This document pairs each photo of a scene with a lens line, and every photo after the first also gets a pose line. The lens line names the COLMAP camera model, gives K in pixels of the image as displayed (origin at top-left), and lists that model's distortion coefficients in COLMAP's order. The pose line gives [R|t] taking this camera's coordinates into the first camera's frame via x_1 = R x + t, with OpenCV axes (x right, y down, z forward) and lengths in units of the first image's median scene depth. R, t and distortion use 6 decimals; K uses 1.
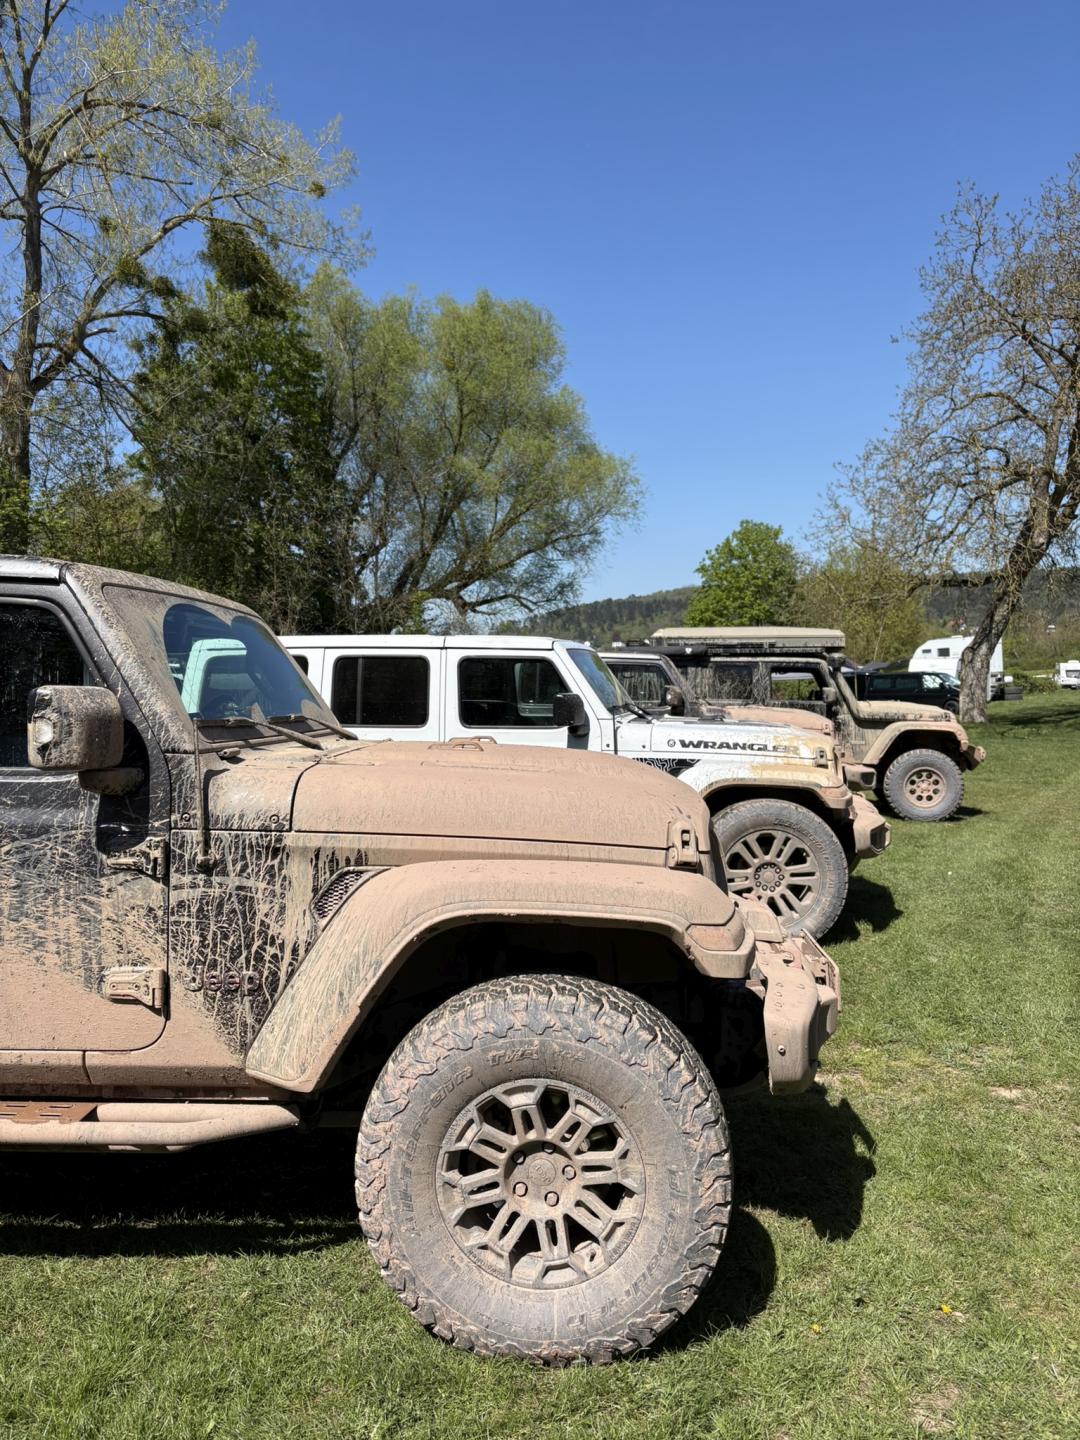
lens RADIAL K [[1066.9, 0, 540.0], [0, 1066.9, 720.0], [0, 0, 1]] dist [0.082044, -0.159081]
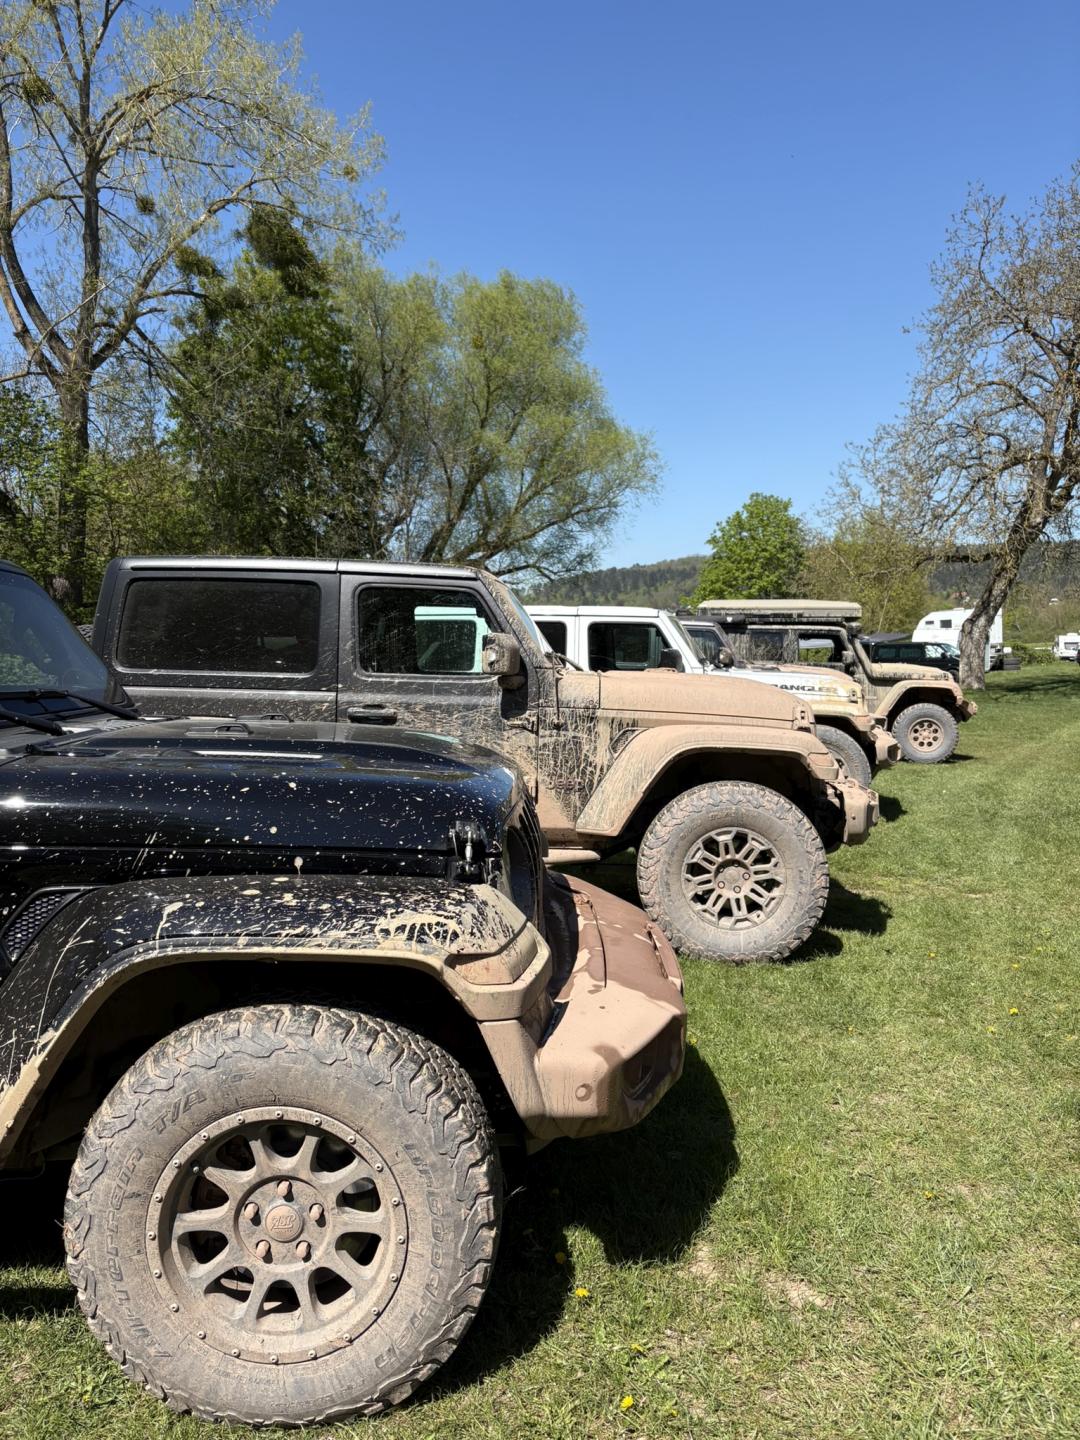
lens RADIAL K [[1066.9, 0, 540.0], [0, 1066.9, 720.0], [0, 0, 1]] dist [0.082044, -0.159081]
pose [[0.999954, 0.009503, -0.000964, -0.031011], [-0.009471, 0.999522, 0.029430, 0.006223], [0.001243, -0.029419, 0.999566, -0.086044]]
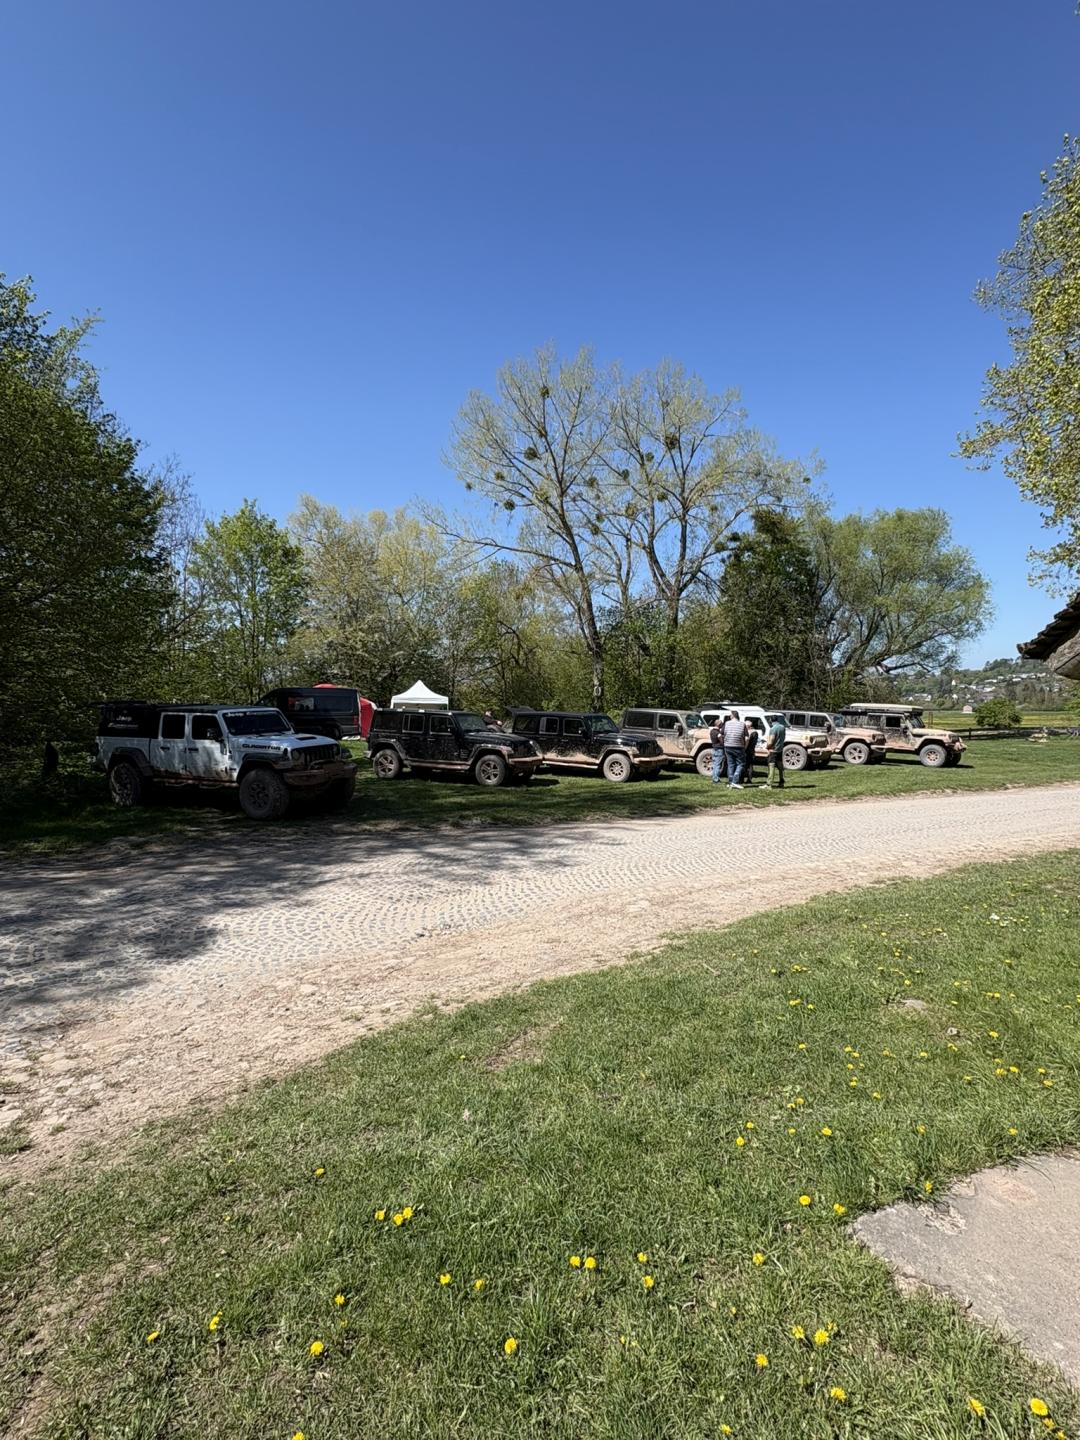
lens RADIAL K [[668.1, 0, 537.5], [0, 668.1, 682.4], [0, 0, 1]] dist [-0.000670, 0.000285]
pose [[0.797589, 0.009175, -0.603131, 0.264812], [-0.044220, 0.998083, -0.043293, -0.008478], [0.601578, 0.061200, 0.796466, -0.556114]]
